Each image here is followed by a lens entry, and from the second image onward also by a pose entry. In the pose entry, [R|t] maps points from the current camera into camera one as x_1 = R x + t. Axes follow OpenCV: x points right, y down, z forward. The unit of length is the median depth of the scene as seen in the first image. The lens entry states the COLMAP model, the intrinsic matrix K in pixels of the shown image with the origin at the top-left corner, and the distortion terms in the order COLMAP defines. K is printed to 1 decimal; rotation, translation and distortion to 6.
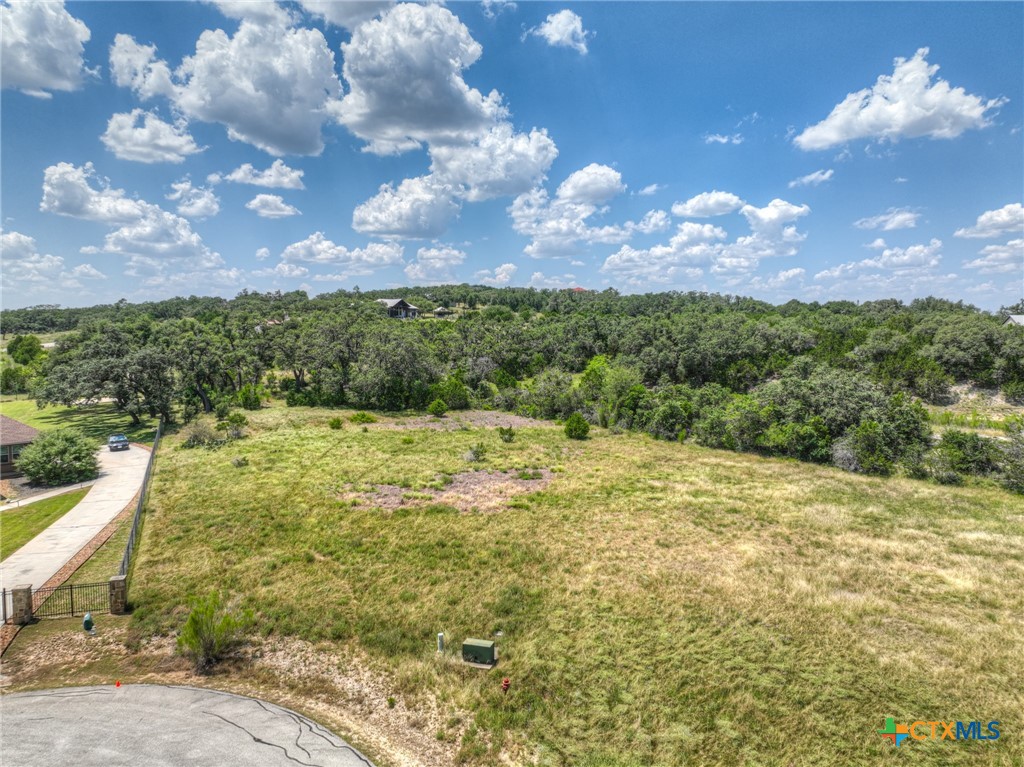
lens RADIAL K [[719.2, 0, 512.6], [0, 719.2, 382.0], [0, 0, 1]] dist [-0.005257, 0.024786]
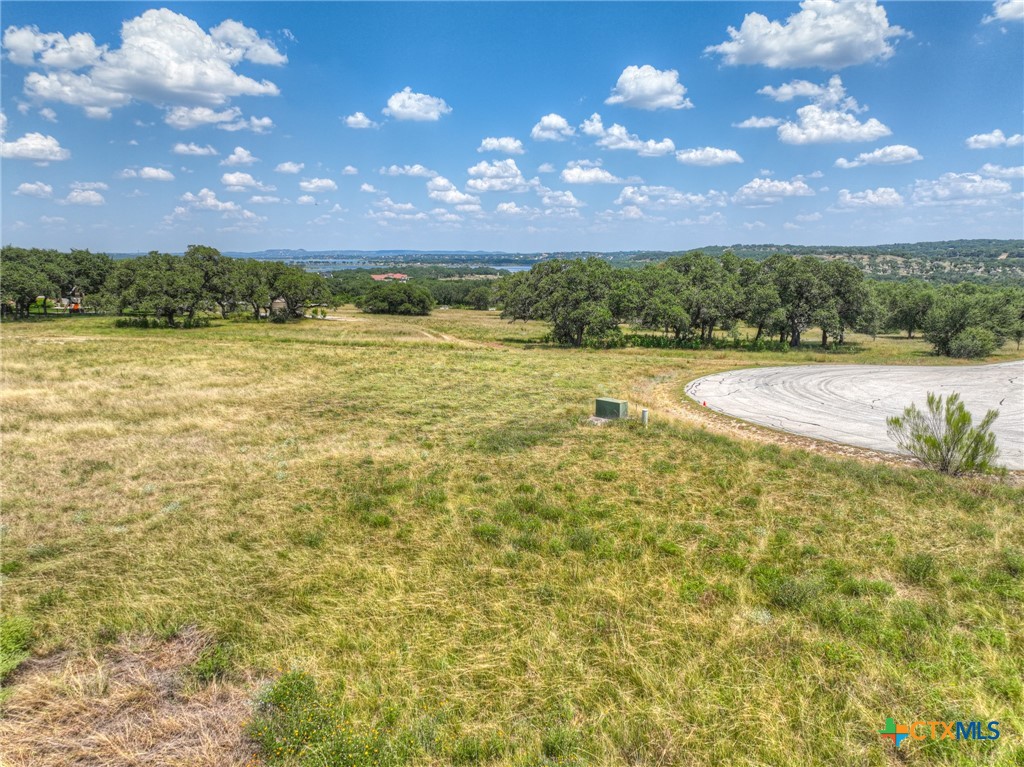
lens RADIAL K [[719.2, 0, 512.6], [0, 719.2, 382.0], [0, 0, 1]] dist [-0.005257, 0.024786]
pose [[-0.895849, -0.072047, 0.438478, -0.193062], [0.036723, 0.971389, 0.234638, 0.054751], [-0.442838, 0.226303, -0.867572, 1.035099]]
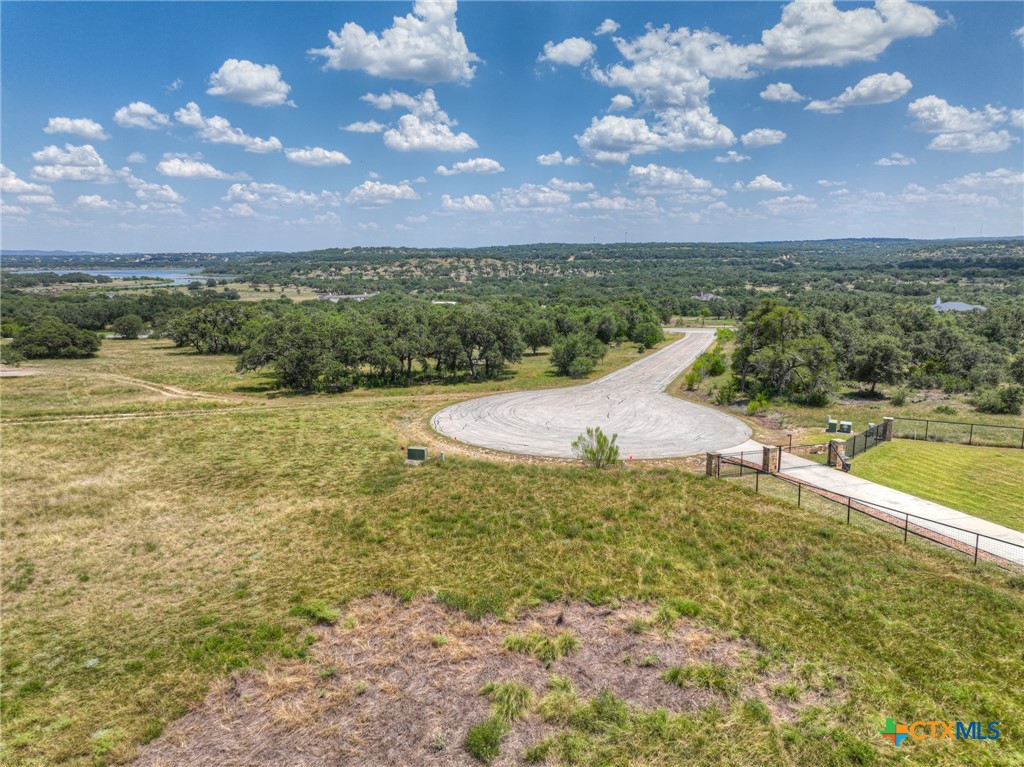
lens RADIAL K [[719.2, 0, 512.6], [0, 719.2, 382.0], [0, 0, 1]] dist [-0.005257, 0.024786]
pose [[-0.998671, 0.017010, -0.048645, -0.098661], [0.004527, 0.969261, 0.245994, -0.091065], [0.051334, 0.245447, -0.968050, 1.359430]]
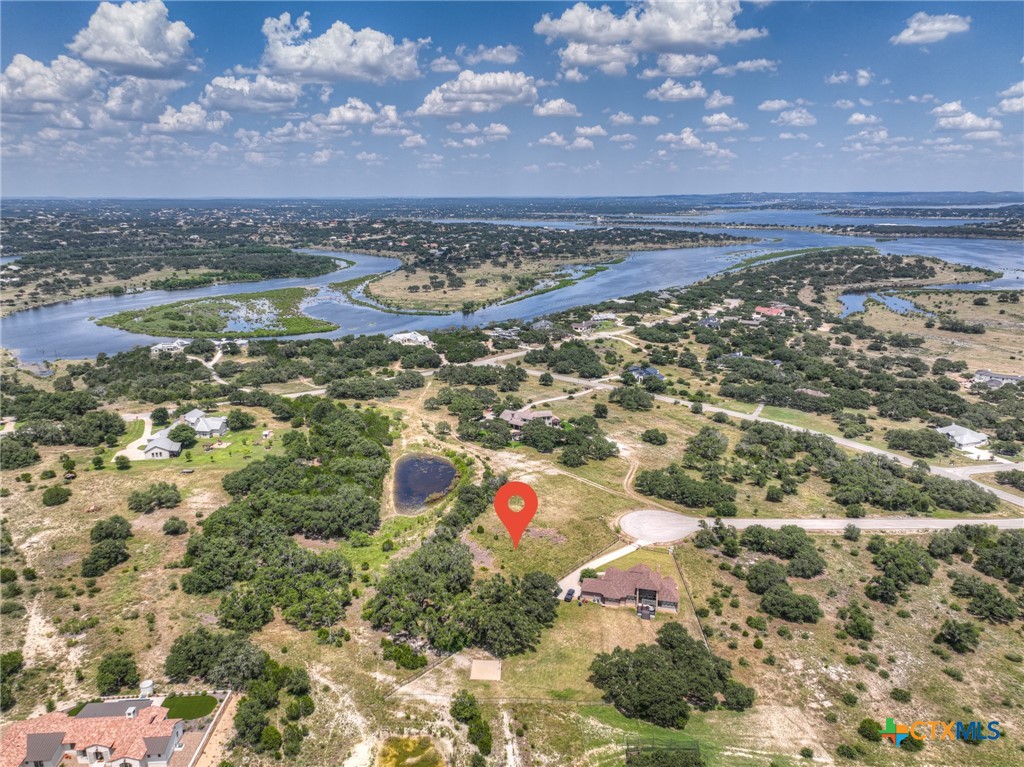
lens RADIAL K [[719.2, 0, 512.6], [0, 719.2, 382.0], [0, 0, 1]] dist [-0.005257, 0.024786]
pose [[-0.476974, -0.218779, 0.851253, -3.791796], [0.069499, 0.956104, 0.284667, -2.172122], [-0.876165, 0.194940, -0.440832, 3.121363]]
